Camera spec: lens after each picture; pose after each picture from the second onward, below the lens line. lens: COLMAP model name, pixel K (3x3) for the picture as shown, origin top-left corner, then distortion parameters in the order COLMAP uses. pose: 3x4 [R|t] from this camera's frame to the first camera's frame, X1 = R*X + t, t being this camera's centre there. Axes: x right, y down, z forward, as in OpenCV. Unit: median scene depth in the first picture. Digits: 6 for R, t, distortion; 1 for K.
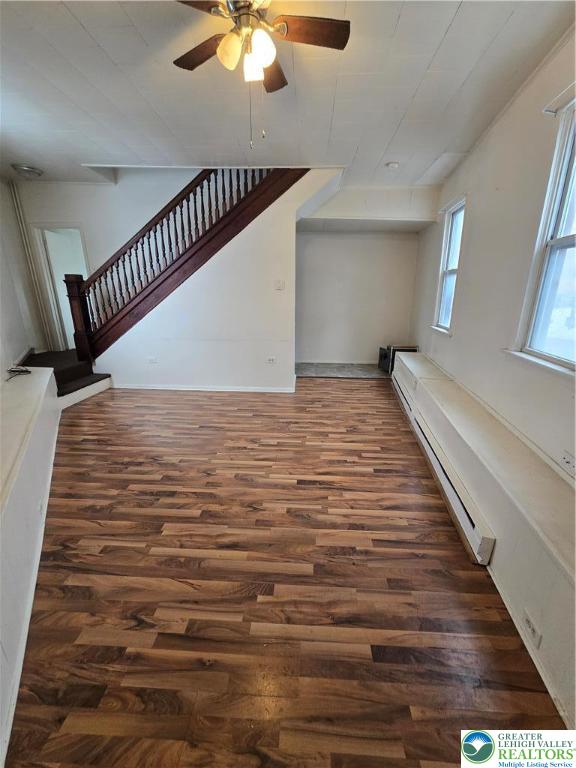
lens RADIAL K [[313.3, 0, 290.6], [0, 313.3, 385.6], [0, 0, 1]] dist [0.000380, 0.001057]
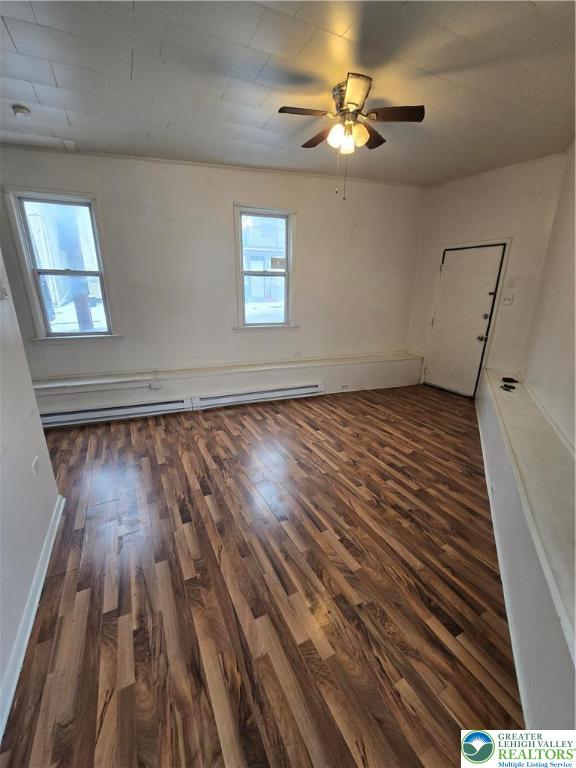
lens RADIAL K [[313.3, 0, 291.3], [0, 313.3, 385.1], [0, 0, 1]] dist [0.000380, 0.001057]
pose [[-0.503235, -0.264709, 0.822608, -1.028788], [0.236615, 0.873339, 0.425785, -0.509894], [-0.831124, 0.408911, -0.376861, 1.535199]]
